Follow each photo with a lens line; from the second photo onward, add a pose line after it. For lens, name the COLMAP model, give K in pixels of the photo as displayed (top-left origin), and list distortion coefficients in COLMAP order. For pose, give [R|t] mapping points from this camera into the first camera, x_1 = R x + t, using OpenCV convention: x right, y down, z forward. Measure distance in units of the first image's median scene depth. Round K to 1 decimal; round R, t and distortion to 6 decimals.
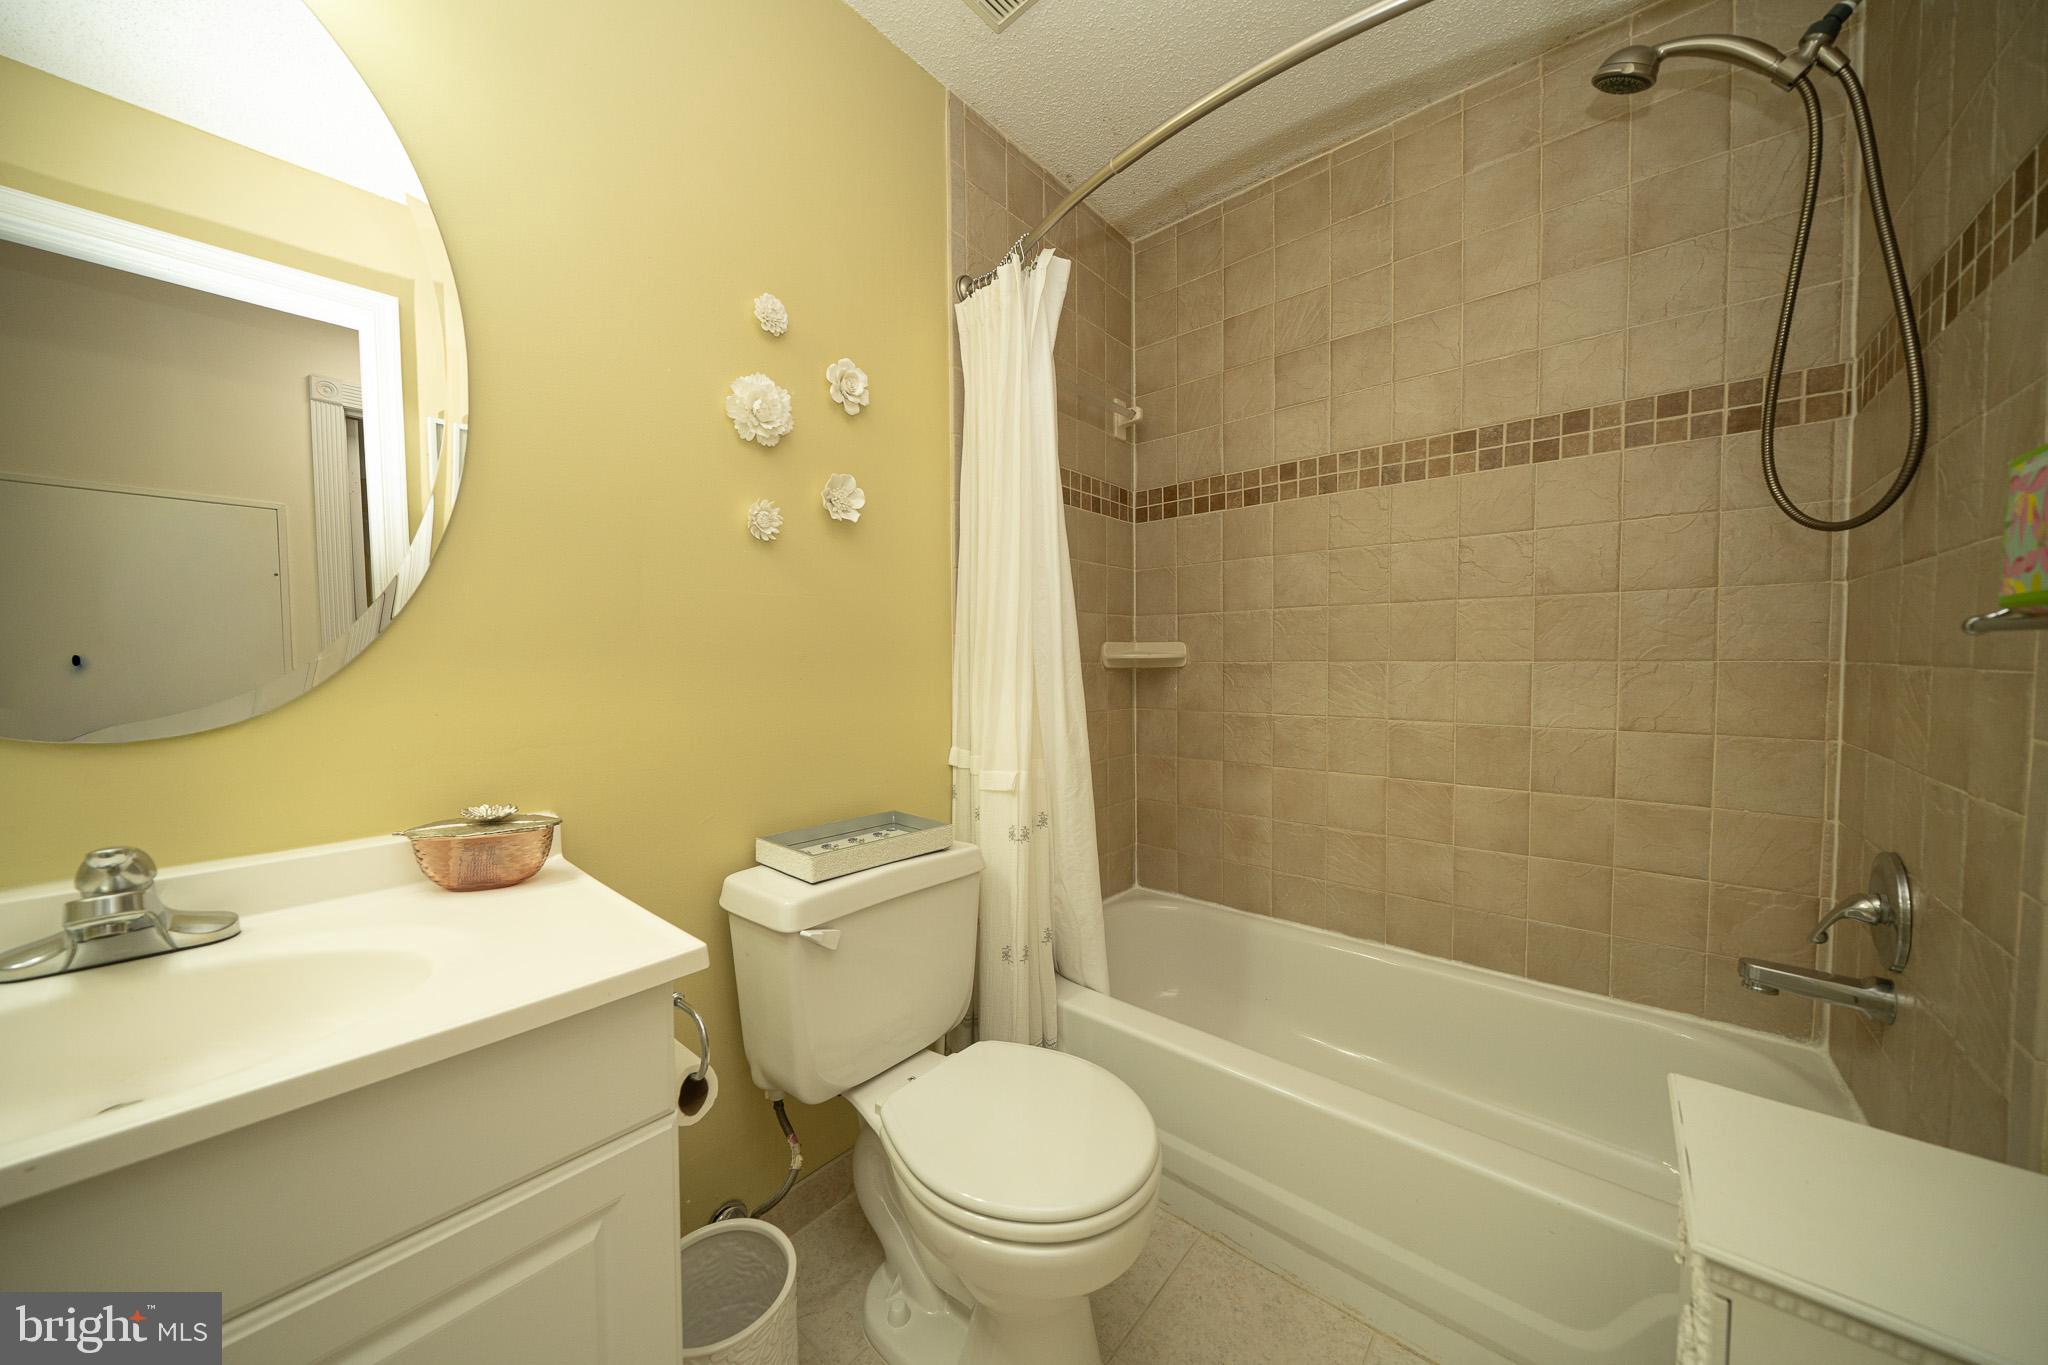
lens RADIAL K [[696.0, 0, 1017.0], [0, 696.0, 687.4], [0, 0, 1]] dist [-0.006524, 0.000221]
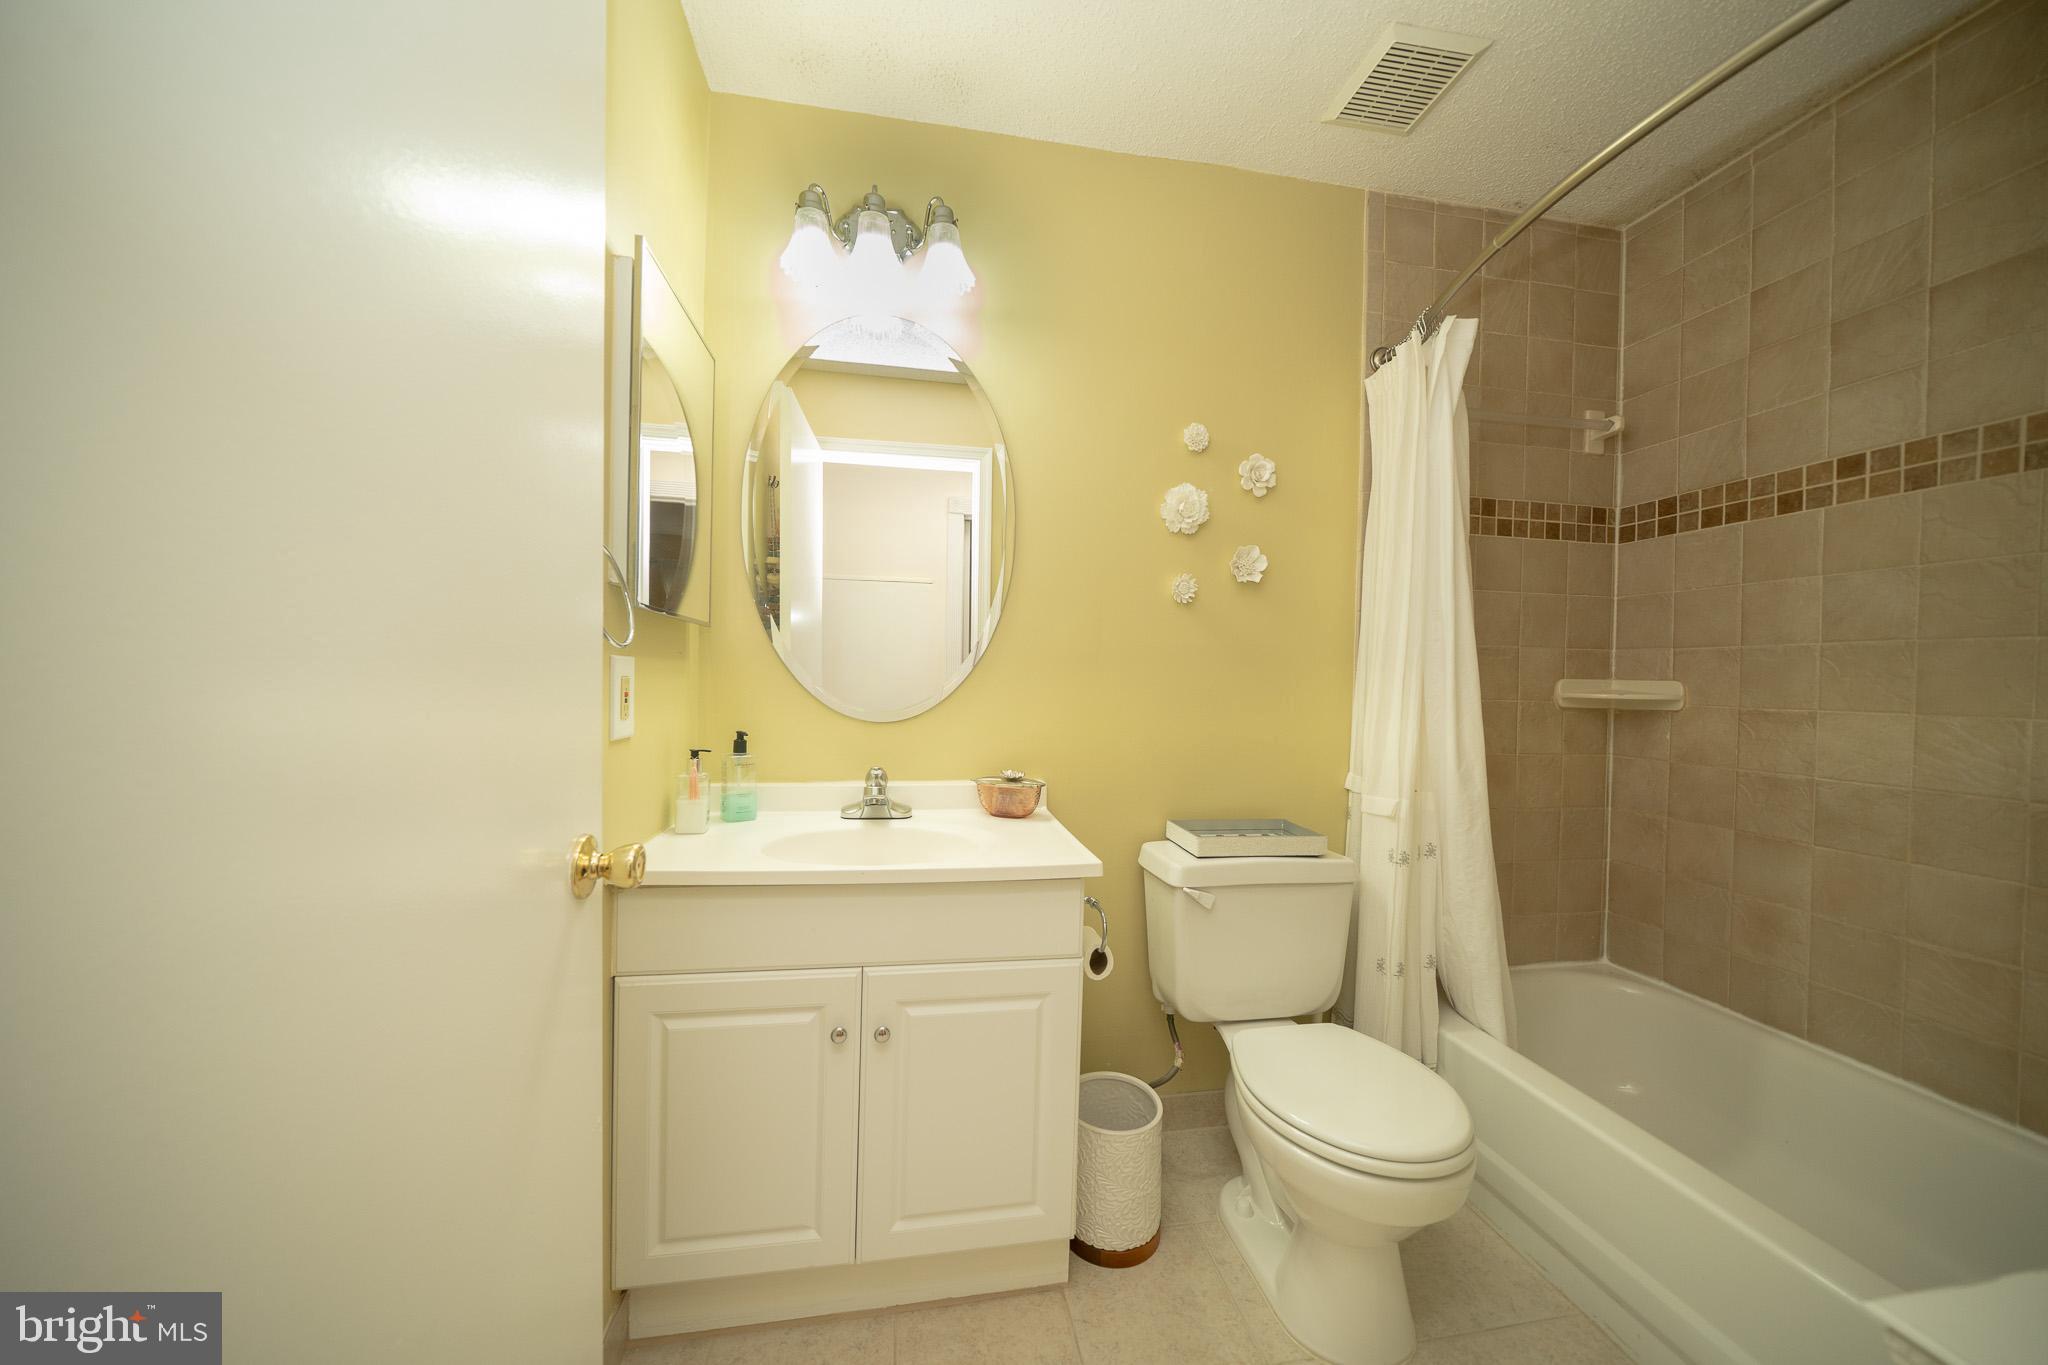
lens RADIAL K [[696.0, 0, 1029.4], [0, 696.0, 686.5], [0, 0, 1]] dist [-0.006524, 0.000221]
pose [[0.786331, 0.032346, -0.616958, 0.209079], [-0.050986, 0.998620, -0.012627, -0.012698], [0.615698, 0.041385, 0.786895, -0.216686]]
